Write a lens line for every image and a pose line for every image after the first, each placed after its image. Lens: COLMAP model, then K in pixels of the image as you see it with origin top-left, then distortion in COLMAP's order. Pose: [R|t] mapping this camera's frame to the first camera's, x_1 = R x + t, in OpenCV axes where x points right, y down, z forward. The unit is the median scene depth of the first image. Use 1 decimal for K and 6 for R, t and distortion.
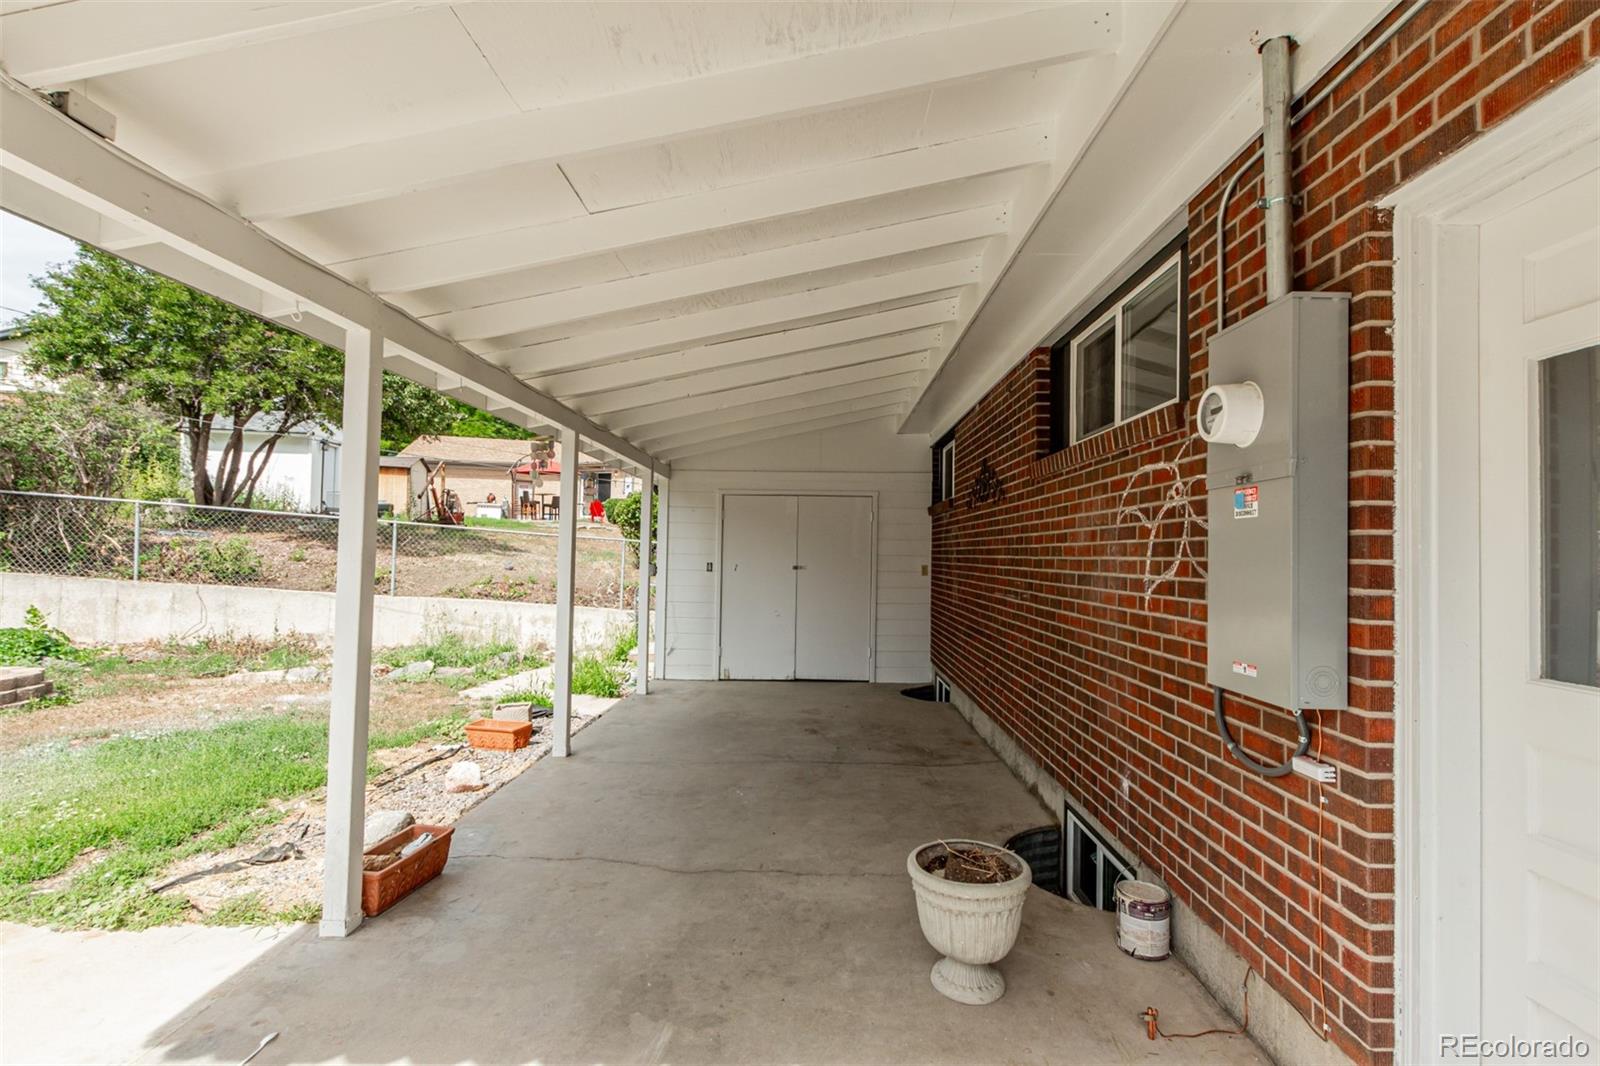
lens RADIAL K [[762.2, 0, 810.3], [0, 762.2, 536.6], [0, 0, 1]] dist [0.000615, 0.000101]
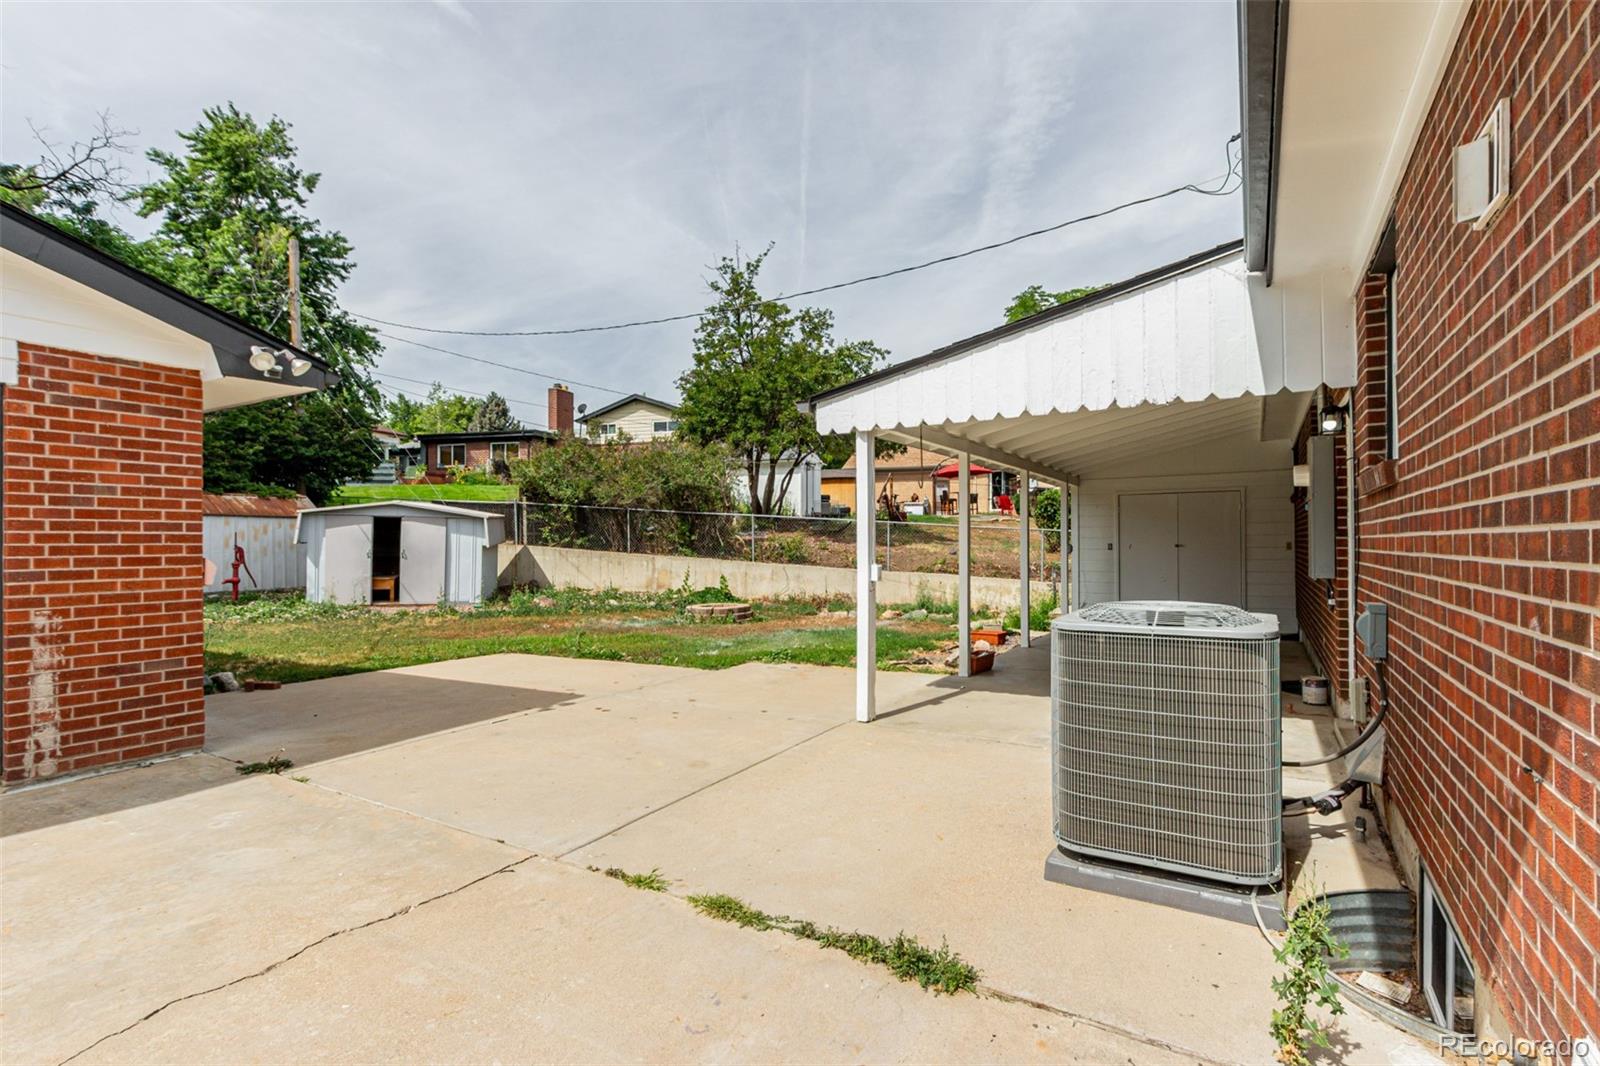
lens RADIAL K [[762.2, 0, 810.3], [0, 762.2, 536.6], [0, 0, 1]] dist [0.000615, 0.000101]
pose [[0.871505, -0.025220, -0.489737, 0.057771], [0.031362, 0.999499, 0.004339, -0.001785], [0.489382, -0.019140, 0.871859, -0.382904]]
